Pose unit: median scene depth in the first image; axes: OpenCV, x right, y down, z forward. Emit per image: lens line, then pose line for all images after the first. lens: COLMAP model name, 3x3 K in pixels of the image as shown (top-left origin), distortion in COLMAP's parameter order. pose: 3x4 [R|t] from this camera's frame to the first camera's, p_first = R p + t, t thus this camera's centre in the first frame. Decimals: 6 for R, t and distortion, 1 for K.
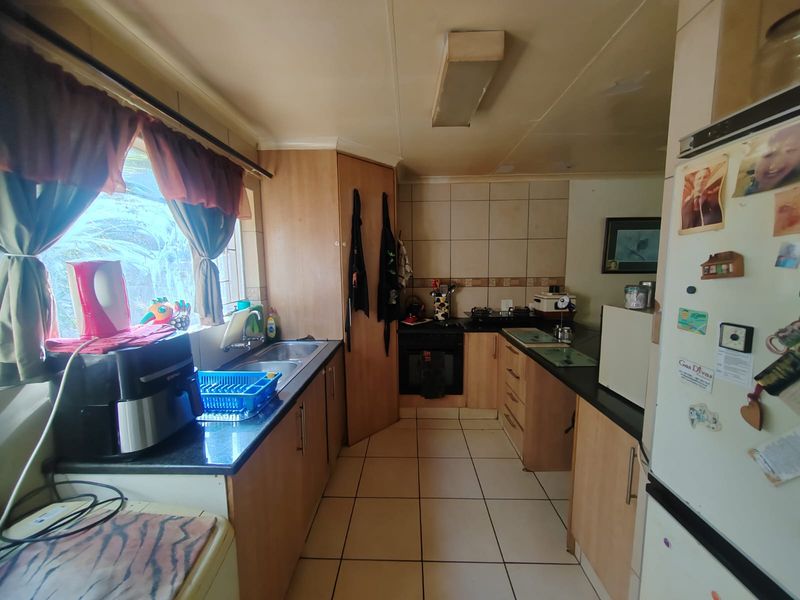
lens RADIAL K [[311.8, 0, 397.8], [0, 311.8, 301.3], [0, 0, 1]] dist [-0.003235, -0.000763]
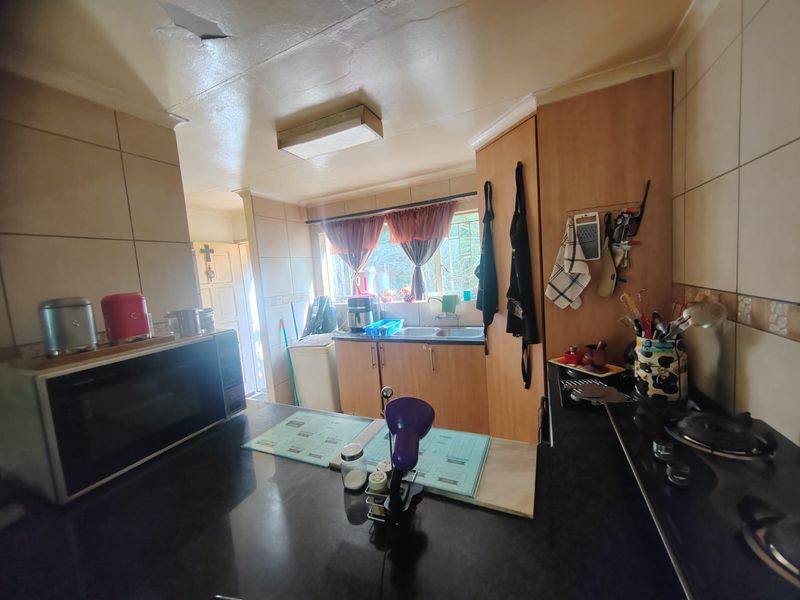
lens RADIAL K [[311.8, 0, 397.8], [0, 311.8, 301.3], [0, 0, 1]] dist [-0.003235, -0.000763]
pose [[-0.378902, 0.130032, -0.916256, 0.825221], [-0.025631, 0.988225, 0.150845, -0.147596], [0.925082, 0.080640, -0.371108, 1.091673]]
